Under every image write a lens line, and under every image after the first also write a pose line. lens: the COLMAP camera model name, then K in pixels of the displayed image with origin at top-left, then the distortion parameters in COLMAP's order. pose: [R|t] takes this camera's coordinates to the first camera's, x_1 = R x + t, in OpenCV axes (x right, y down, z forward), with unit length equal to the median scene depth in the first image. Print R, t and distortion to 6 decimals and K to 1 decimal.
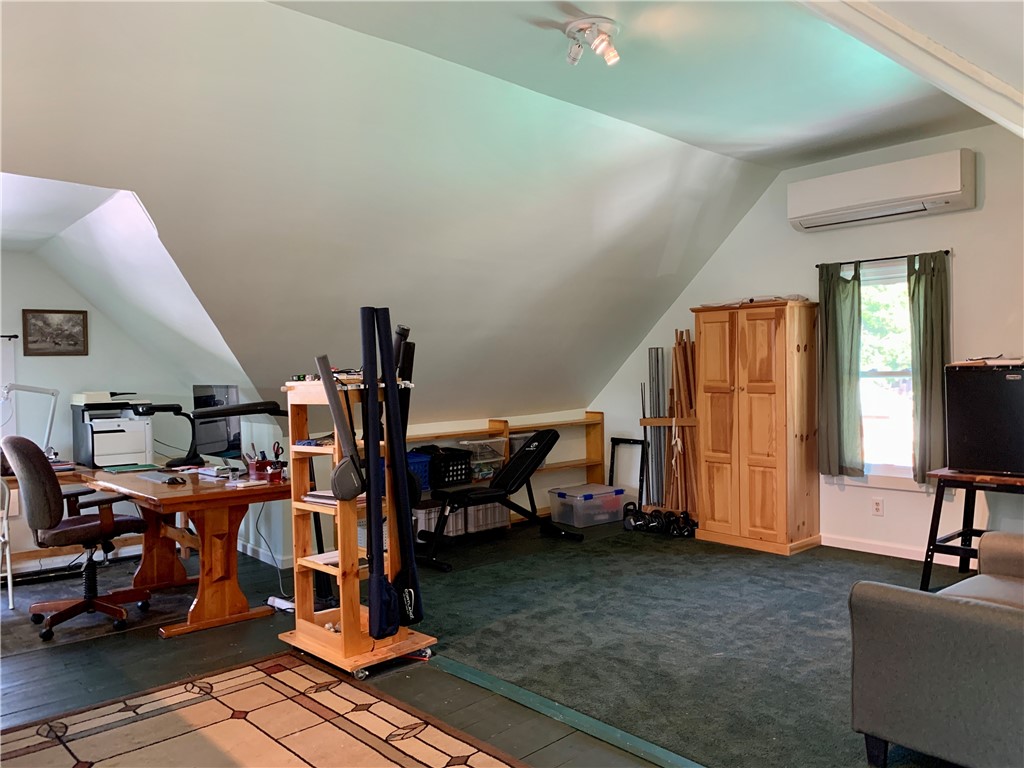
lens RADIAL K [[773.7, 0, 506.7], [0, 773.7, 392.7], [0, 0, 1]] dist [-0.010269, -0.003578]
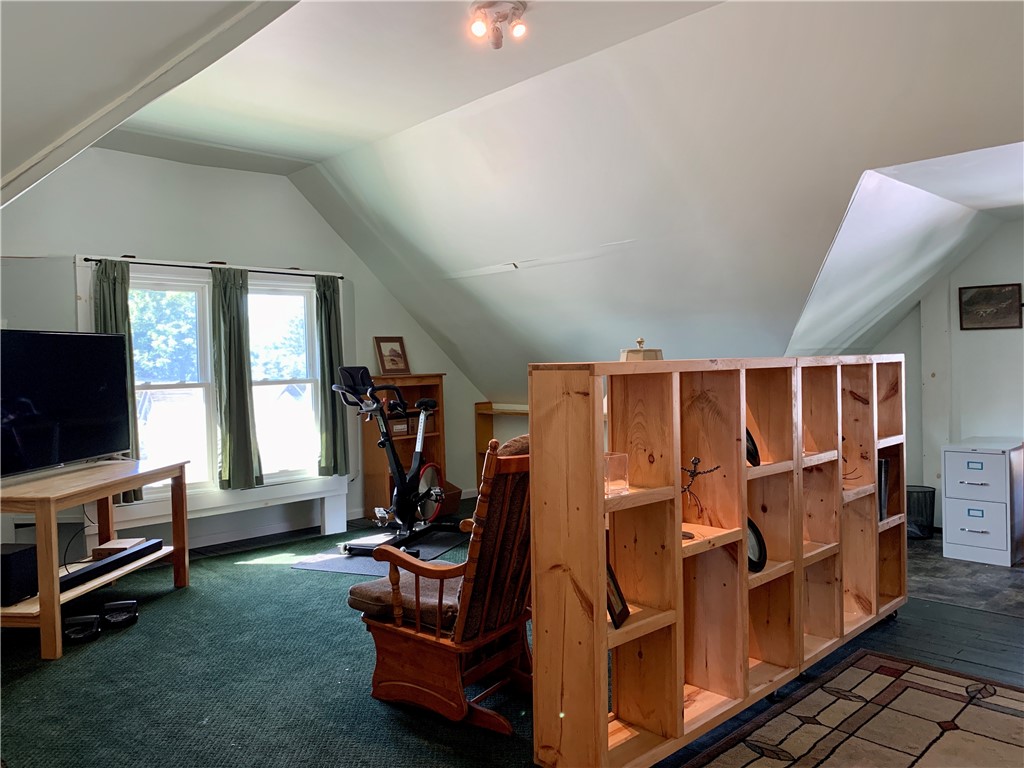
lens RADIAL K [[773.7, 0, 512.6], [0, 773.7, 378.8], [0, 0, 1]] dist [-0.010269, -0.003578]
pose [[0.035495, 0.046577, -0.998284, 0.390382], [-0.001927, 0.998915, 0.046538, -0.020460], [0.999368, 0.000272, 0.035546, 0.349008]]
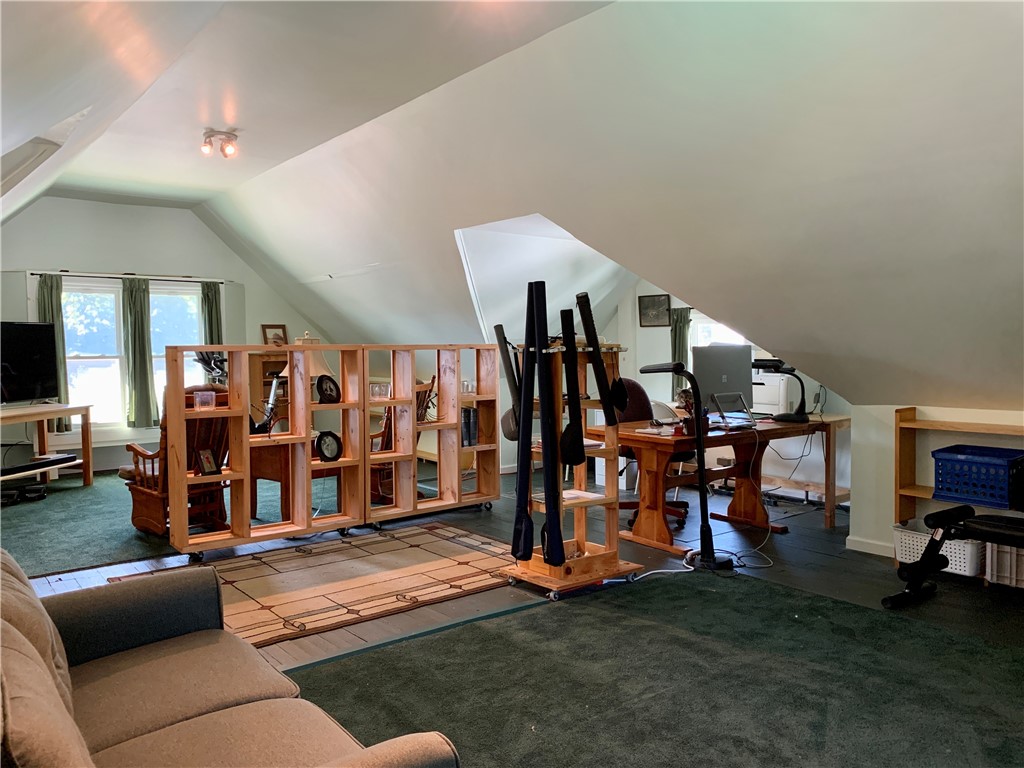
lens RADIAL K [[773.7, 0, 505.7], [0, 773.7, 383.3], [0, 0, 1]] dist [-0.010269, -0.003578]
pose [[-0.064750, 0.073282, -0.995207, 0.910130], [-0.016139, 0.997093, 0.074471, -0.040582], [0.997771, 0.020884, -0.063379, 0.938641]]
